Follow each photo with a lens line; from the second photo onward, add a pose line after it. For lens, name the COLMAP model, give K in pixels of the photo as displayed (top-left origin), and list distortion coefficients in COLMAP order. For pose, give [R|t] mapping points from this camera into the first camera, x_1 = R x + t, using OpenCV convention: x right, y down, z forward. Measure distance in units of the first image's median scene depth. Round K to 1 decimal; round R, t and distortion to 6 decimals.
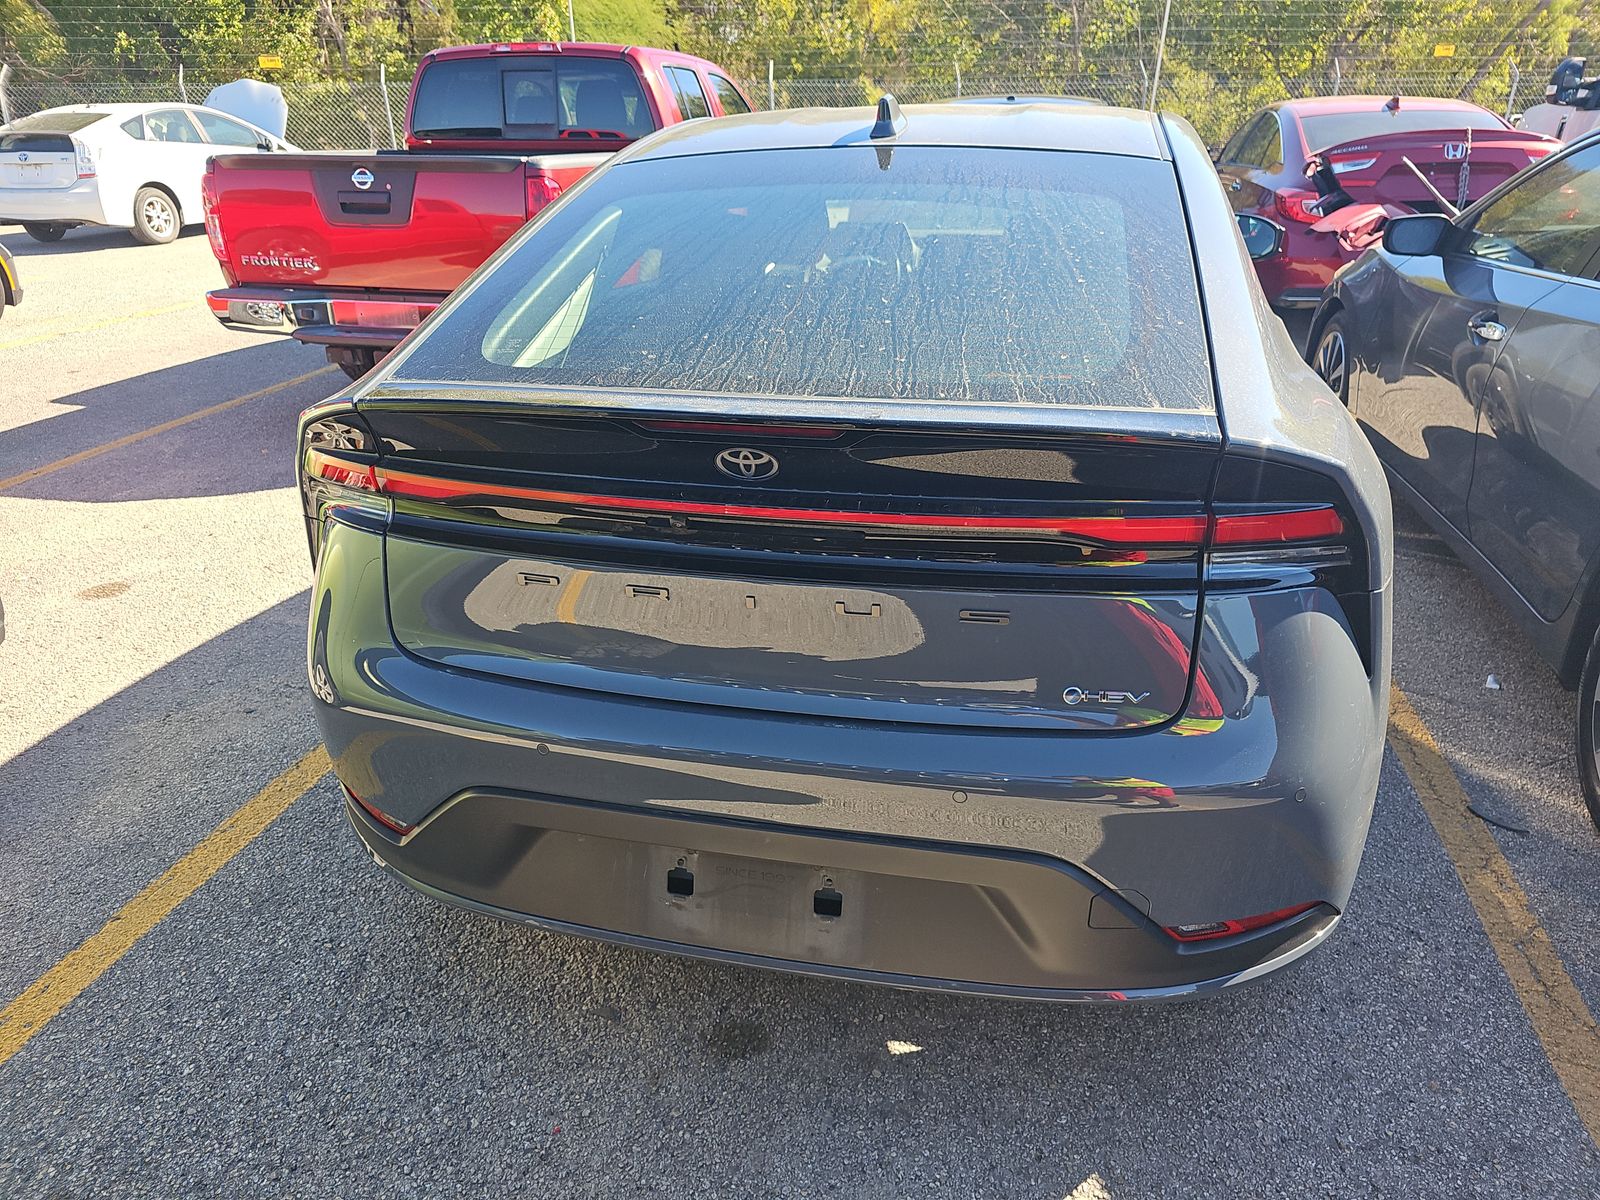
lens RADIAL K [[1084.7, 0, 817.8], [0, 1084.7, 634.0], [0, 0, 1]] dist [0.036805, -0.031990]
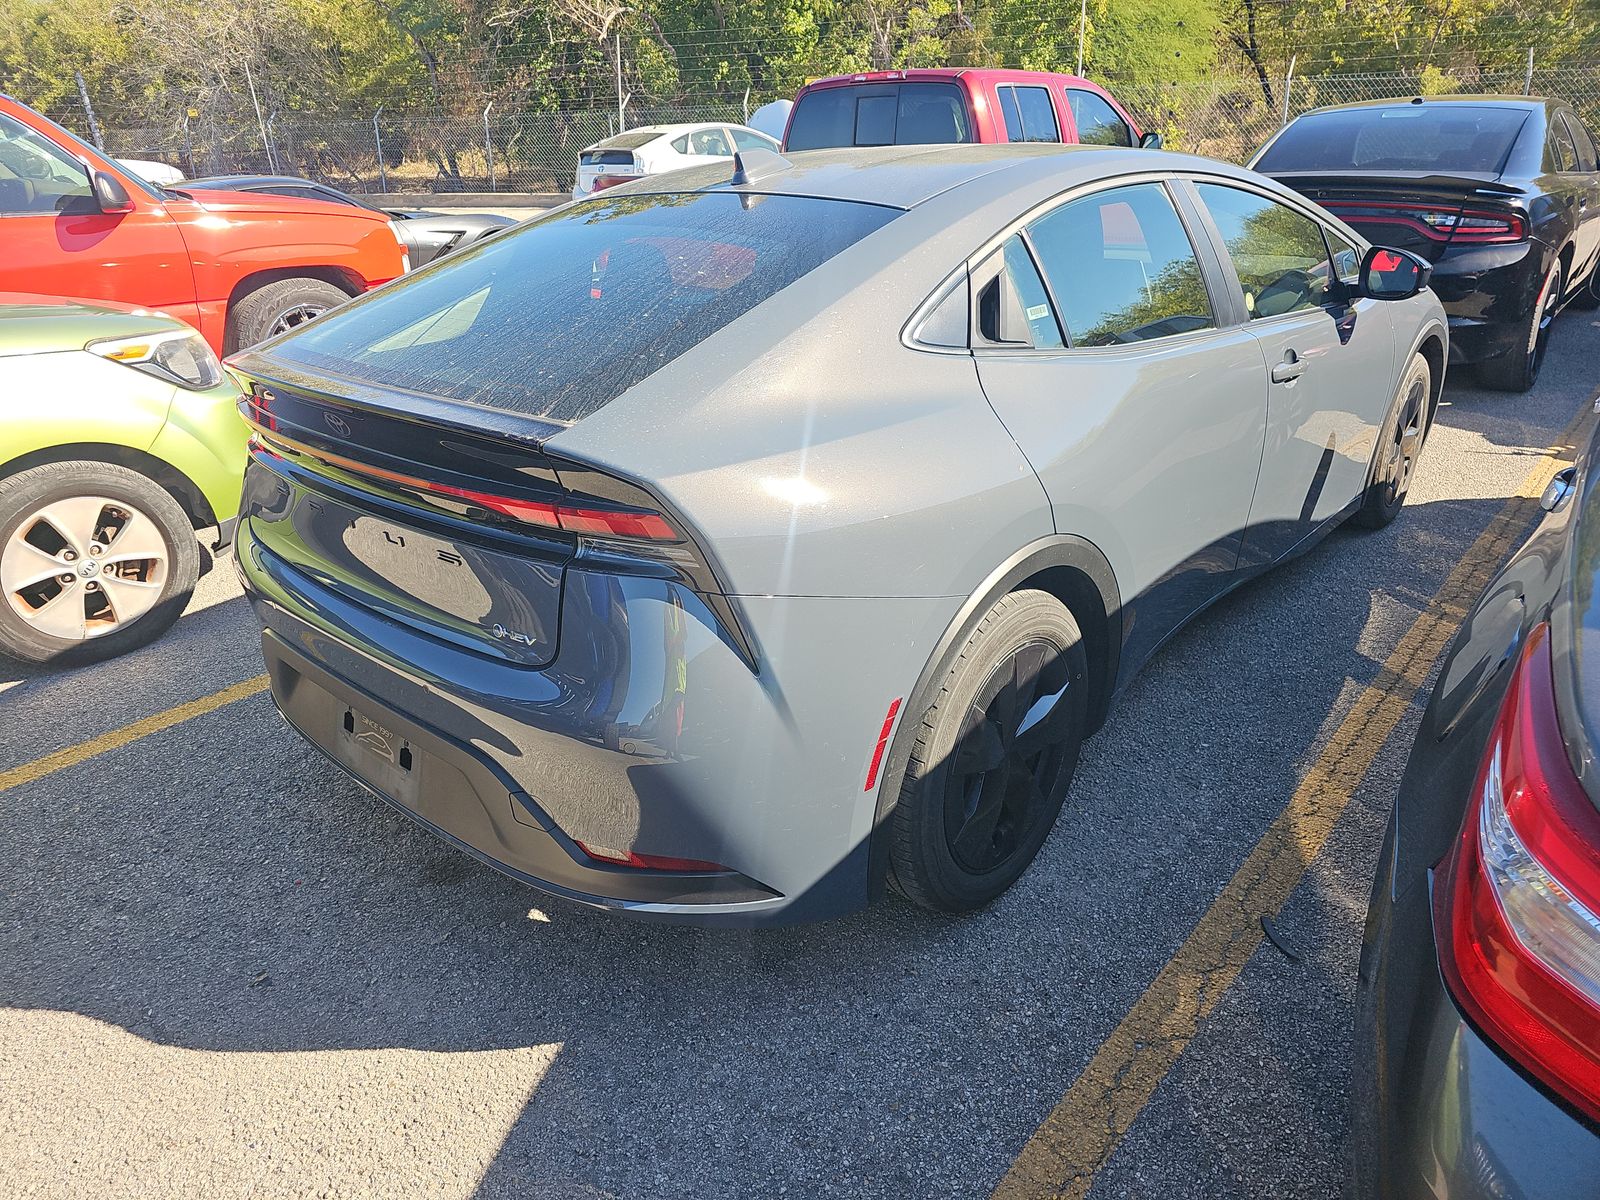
lens RADIAL K [[1084.7, 0, 758.0], [0, 1084.7, 593.4], [0, 0, 1]] dist [0.036805, -0.031990]
pose [[0.863254, 0.179461, -0.471790, 0.314236], [-0.193556, 0.980906, 0.018963, -0.020210], [0.466184, 0.074948, 0.881507, -0.000495]]
